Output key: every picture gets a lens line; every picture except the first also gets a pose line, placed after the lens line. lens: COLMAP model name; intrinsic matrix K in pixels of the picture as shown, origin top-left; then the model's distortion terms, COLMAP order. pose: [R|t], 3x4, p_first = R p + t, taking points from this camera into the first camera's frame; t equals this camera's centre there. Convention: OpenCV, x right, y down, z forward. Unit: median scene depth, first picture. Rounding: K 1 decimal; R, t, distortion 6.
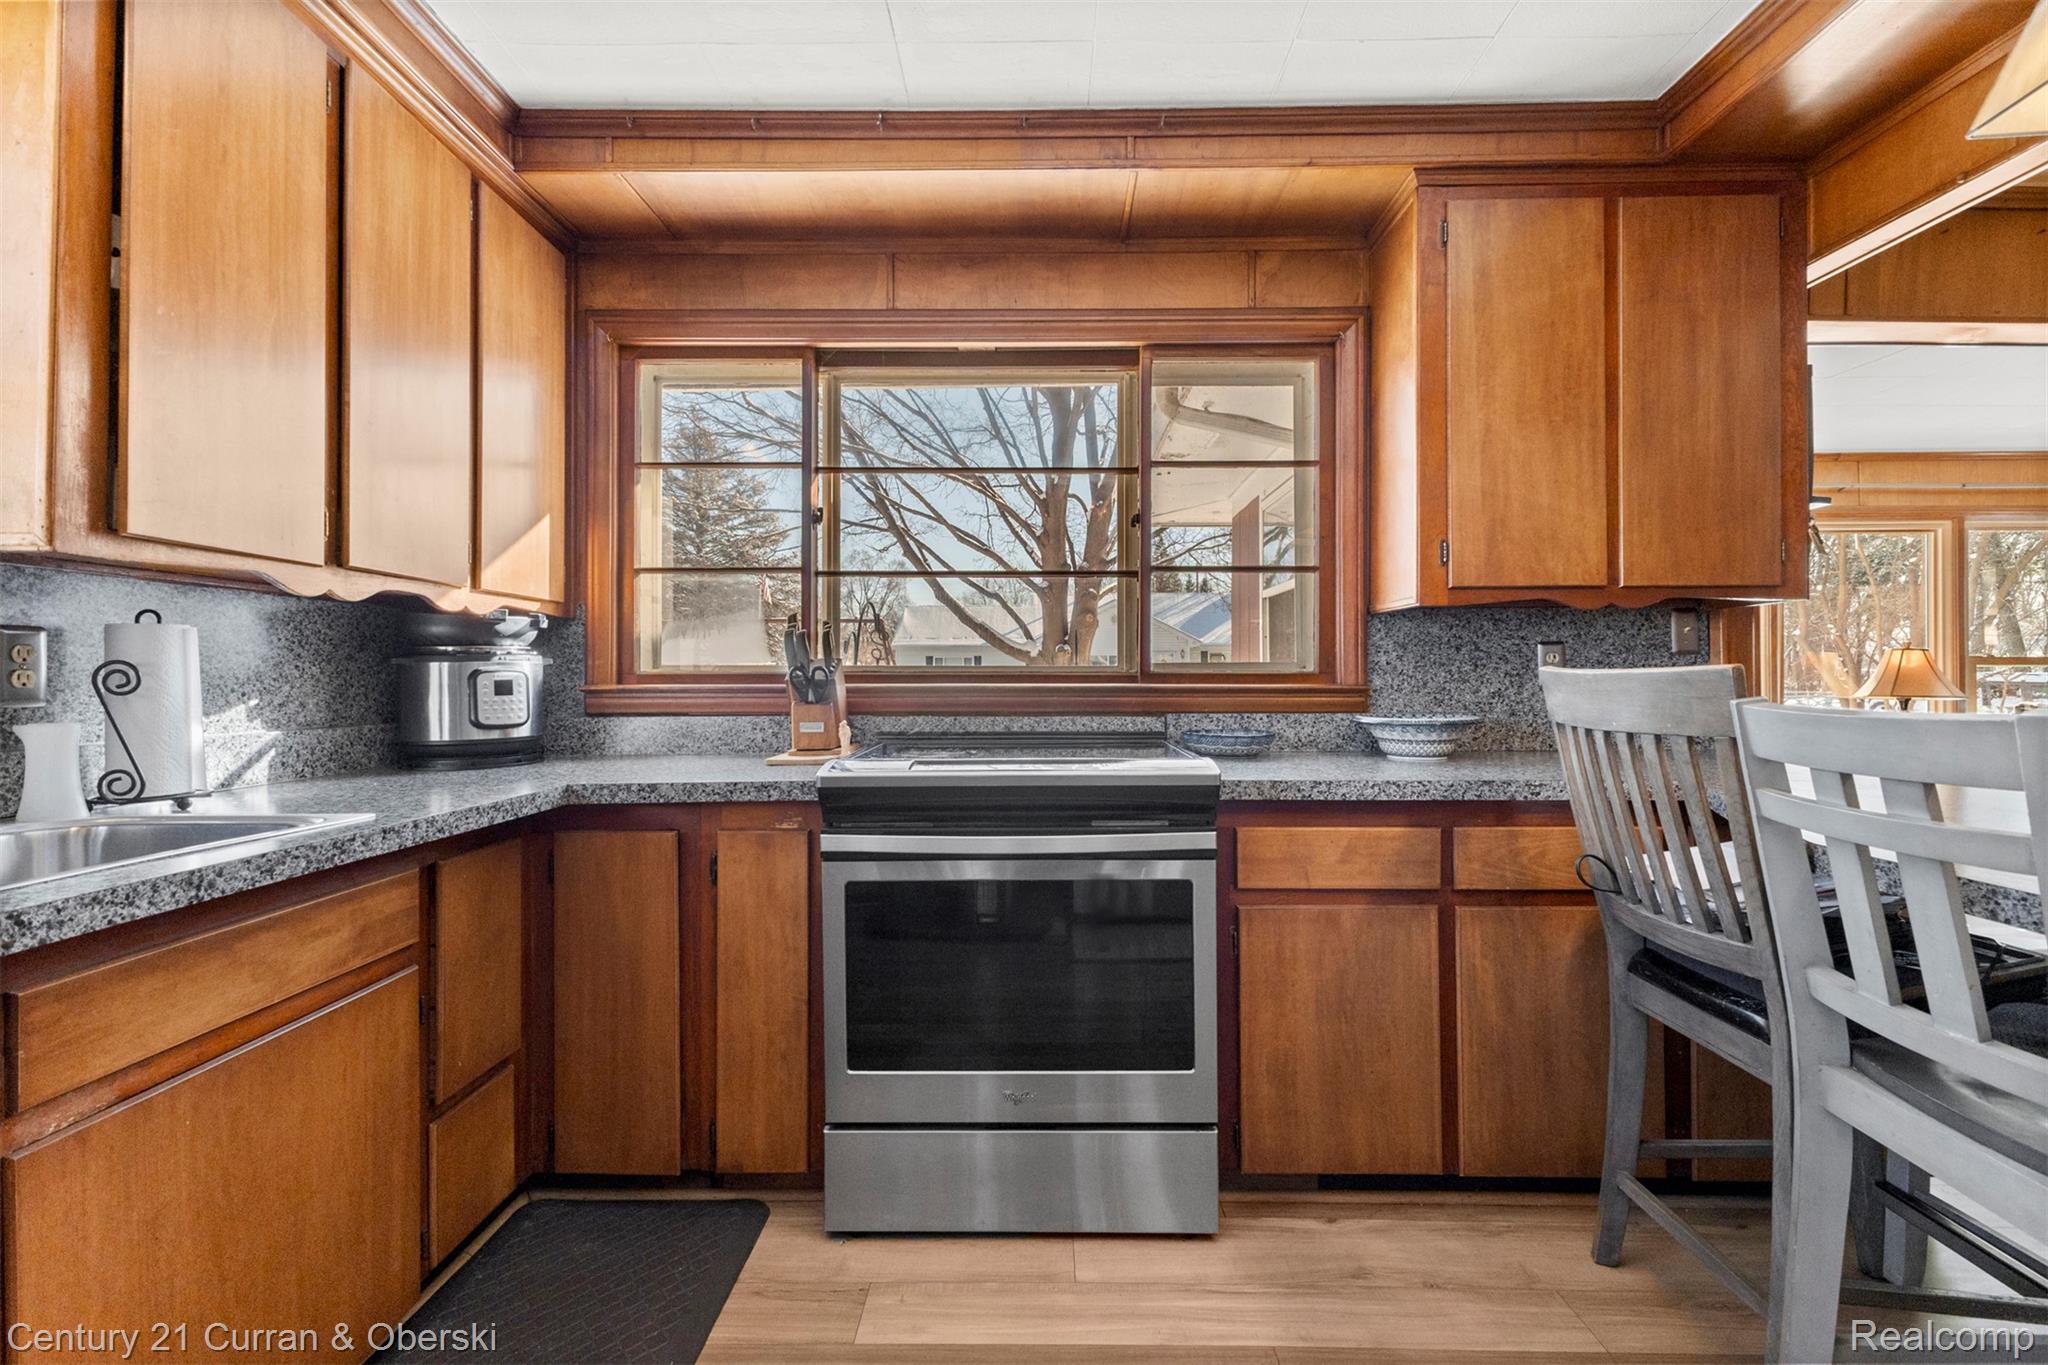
lens RADIAL K [[888.6, 0, 1013.3], [0, 888.6, 672.5], [0, 0, 1]] dist [0.014421, -0.005213]
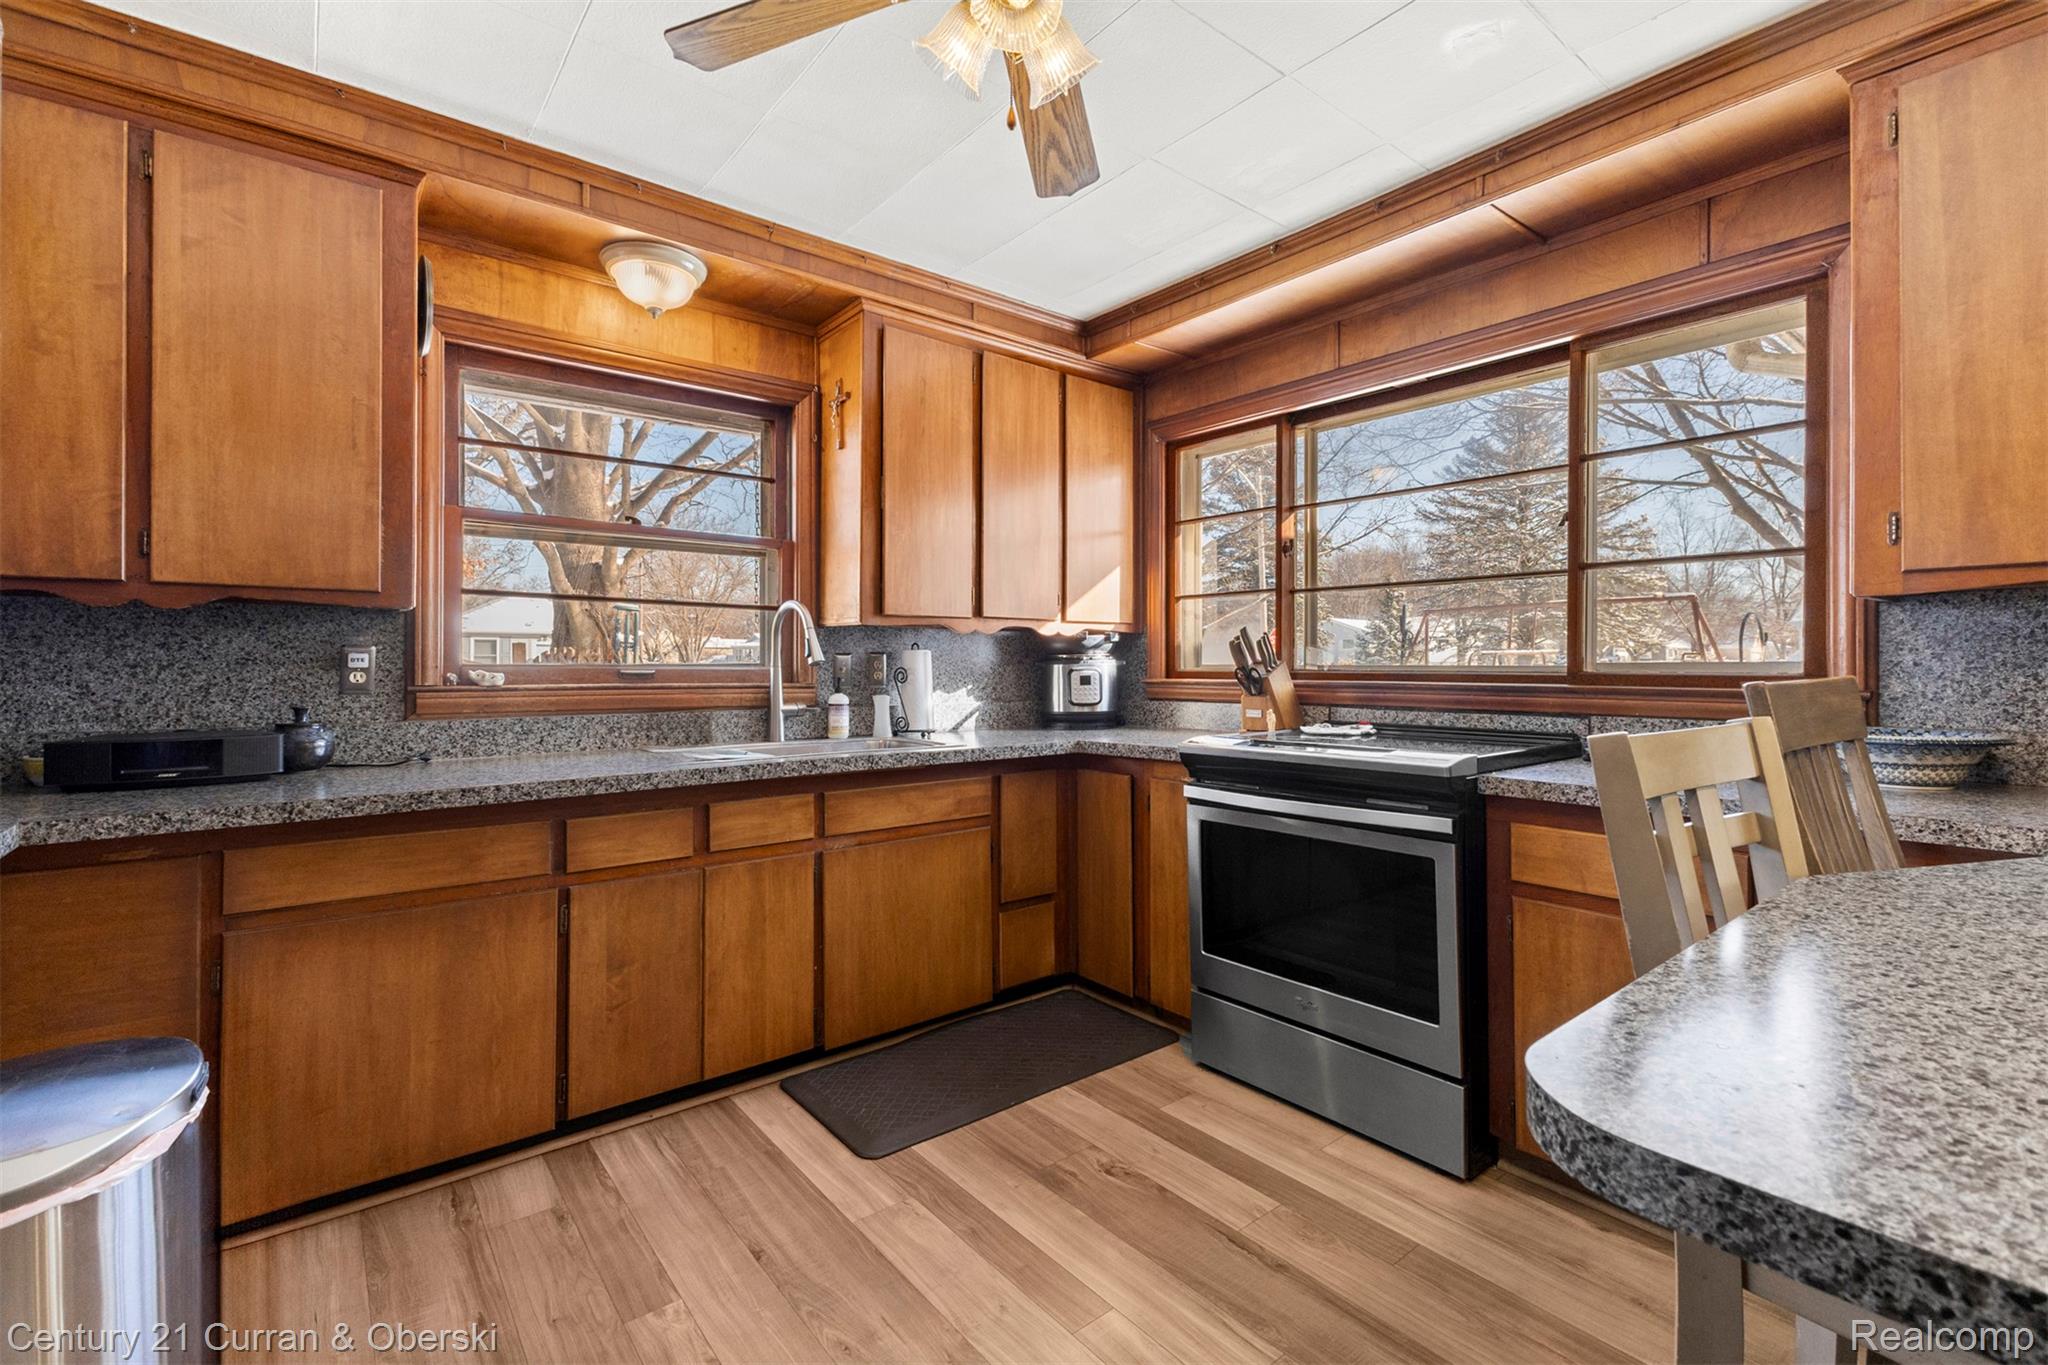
lens RADIAL K [[888.6, 0, 1006.4], [0, 888.6, 656.8], [0, 0, 1]] dist [0.014421, -0.005213]
pose [[0.629152, -0.006344, -0.777256, 0.682021], [0.004341, 0.999980, -0.004647, -0.021220], [0.777270, -0.000450, 0.629167, -0.138178]]
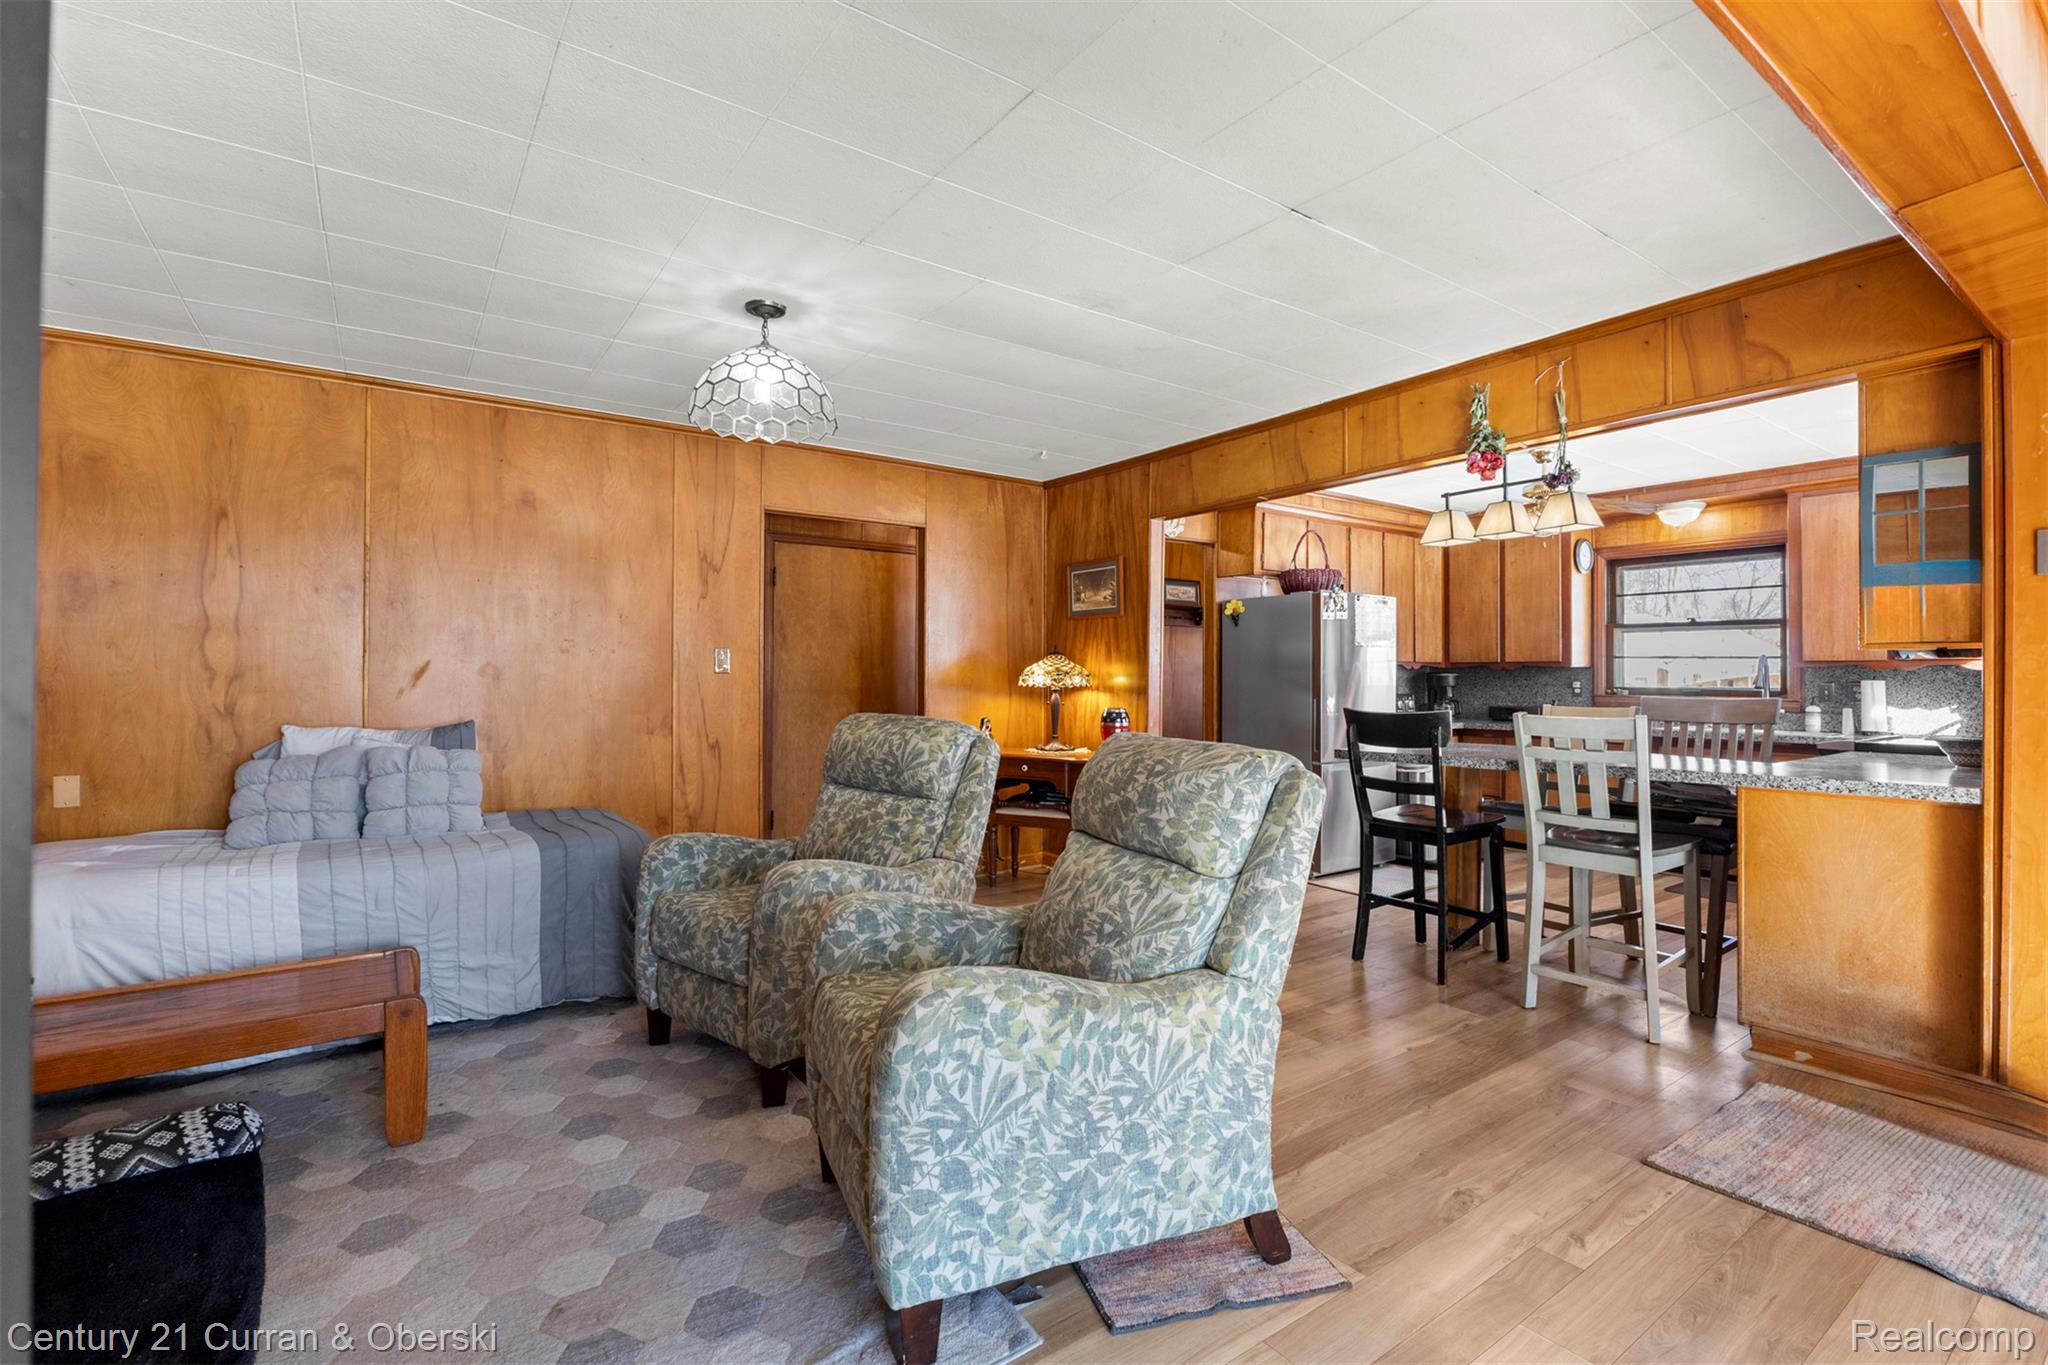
lens RADIAL K [[919.7, 0, 1027.1], [0, 919.7, 671.1], [0, 0, 1]] dist [-0.009277, -0.001480]
pose [[-0.804351, -0.007837, -0.594102, 2.901767], [-0.002132, 0.999945, -0.010304, -0.040646], [0.594150, -0.007022, -0.804324, 1.508506]]
